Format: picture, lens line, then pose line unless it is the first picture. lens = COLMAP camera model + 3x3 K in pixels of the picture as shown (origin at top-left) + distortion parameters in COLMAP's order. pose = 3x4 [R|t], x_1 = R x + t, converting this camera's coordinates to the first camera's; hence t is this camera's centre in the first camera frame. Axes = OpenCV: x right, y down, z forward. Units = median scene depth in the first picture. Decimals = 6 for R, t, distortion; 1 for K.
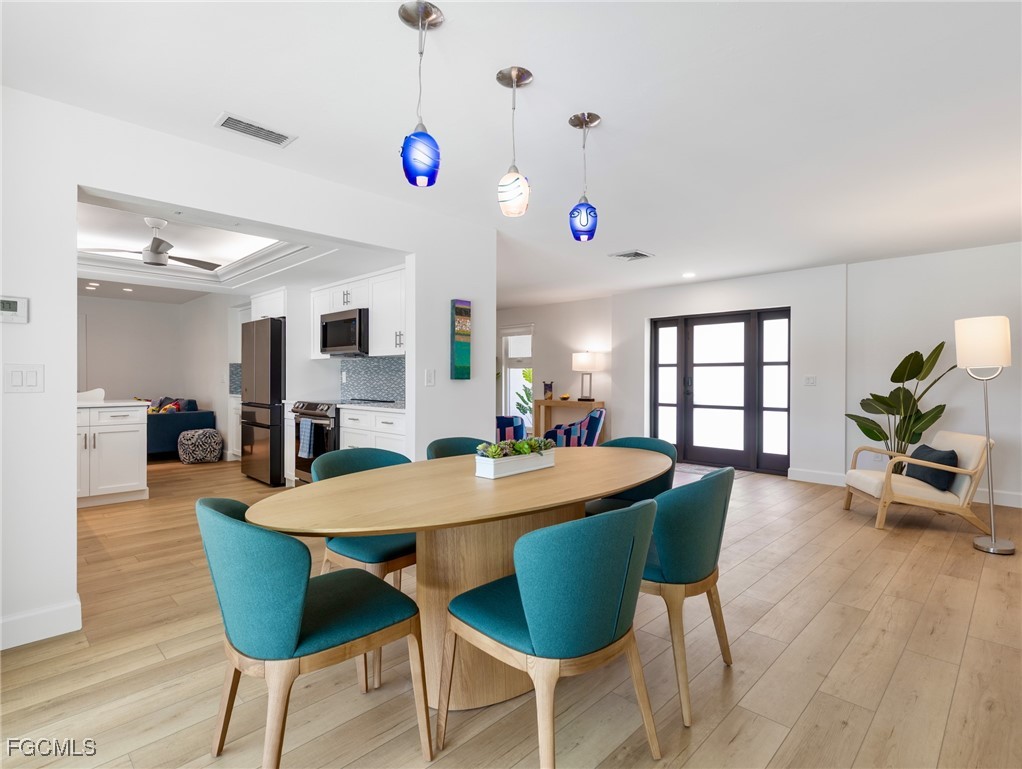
lens RADIAL K [[519.5, 0, 514.1], [0, 519.5, 381.7], [0, 0, 1]] dist [0.004852, 0.000582]
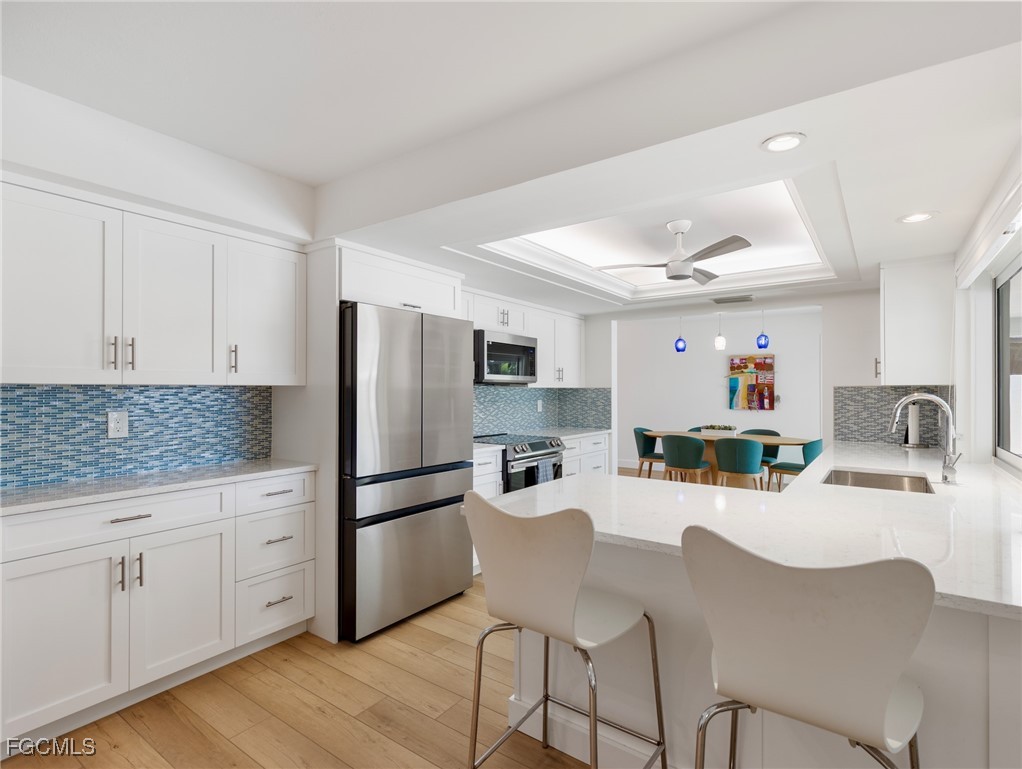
lens RADIAL K [[519.5, 0, 514.1], [0, 519.5, 381.7], [0, 0, 1]] dist [0.004852, 0.000582]
pose [[-0.161162, 0.012215, 0.986852, -1.094866], [0.004613, 0.999922, -0.011623, -0.042731], [-0.986917, 0.002680, -0.161206, 1.047673]]
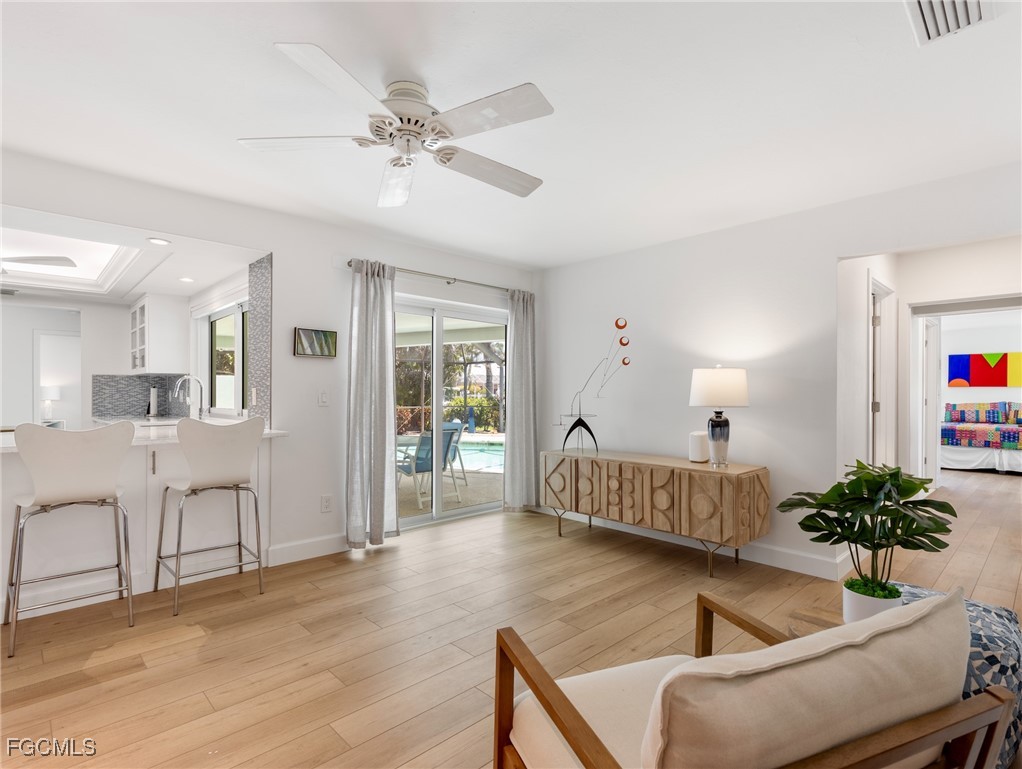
lens RADIAL K [[521.4, 0, 518.2], [0, 521.4, 386.6], [0, 0, 1]] dist [0.005036, -0.000056]
pose [[-0.999496, -0.001654, 0.031688, -1.255076], [-0.001798, 0.999988, -0.004496, -0.016346], [-0.031680, -0.004551, -0.999488, 1.433308]]
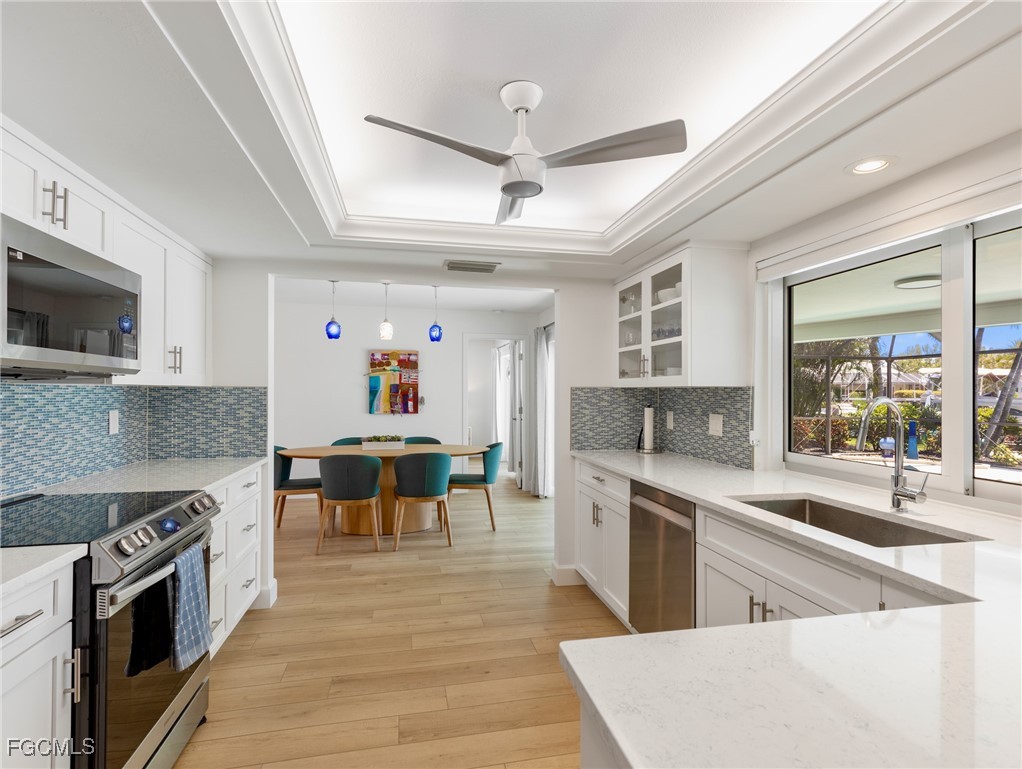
lens RADIAL K [[521.4, 0, 518.2], [0, 521.4, 386.6], [0, 0, 1]] dist [0.005036, -0.000056]
pose [[-0.838835, -0.000992, 0.544384, -0.705914], [-0.002854, 0.999993, -0.002574, -0.041210], [-0.544378, -0.003713, -0.838832, 1.045656]]
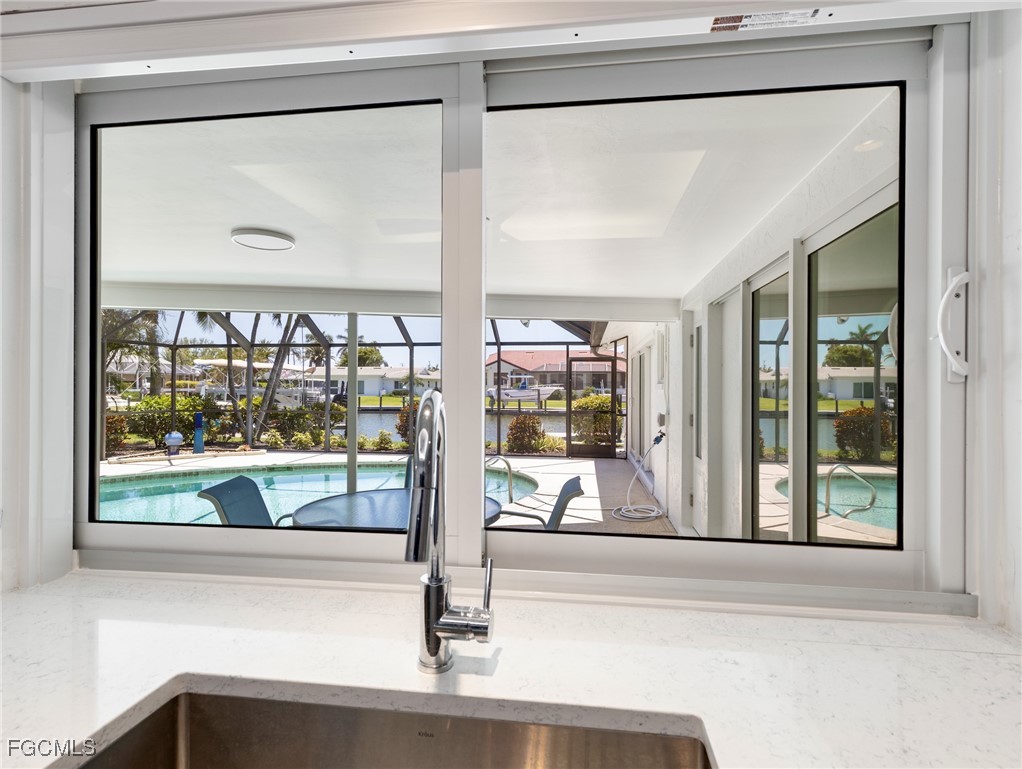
lens RADIAL K [[521.4, 0, 518.2], [0, 521.4, 386.6], [0, 0, 1]] dist [0.005036, -0.000056]
pose [[-0.799069, -0.005325, -0.601216, -0.661442], [-0.010929, 0.999924, 0.005669, -0.038482], [0.601140, 0.011100, -0.799067, 0.750701]]
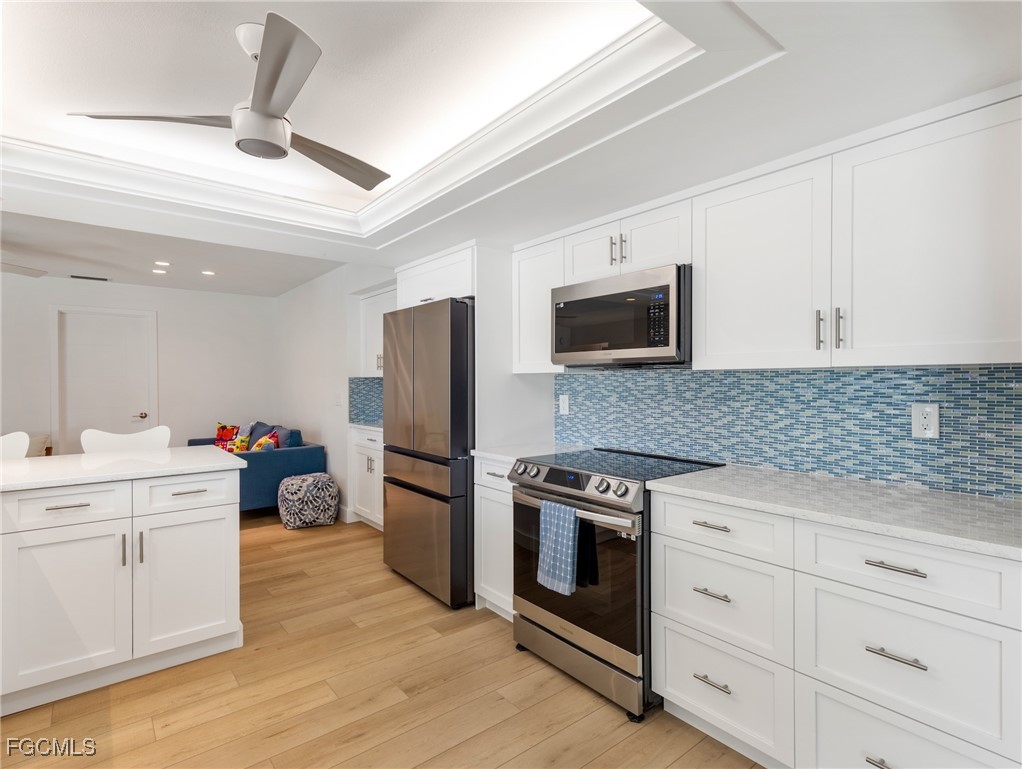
lens RADIAL K [[521.4, 0, 518.2], [0, 521.4, 386.6], [0, 0, 1]] dist [0.005036, -0.000056]
pose [[0.993952, -0.003733, -0.109752, -0.337701], [0.003909, 0.999991, 0.001383, -0.031384], [0.109746, -0.001803, 0.993958, 0.467162]]
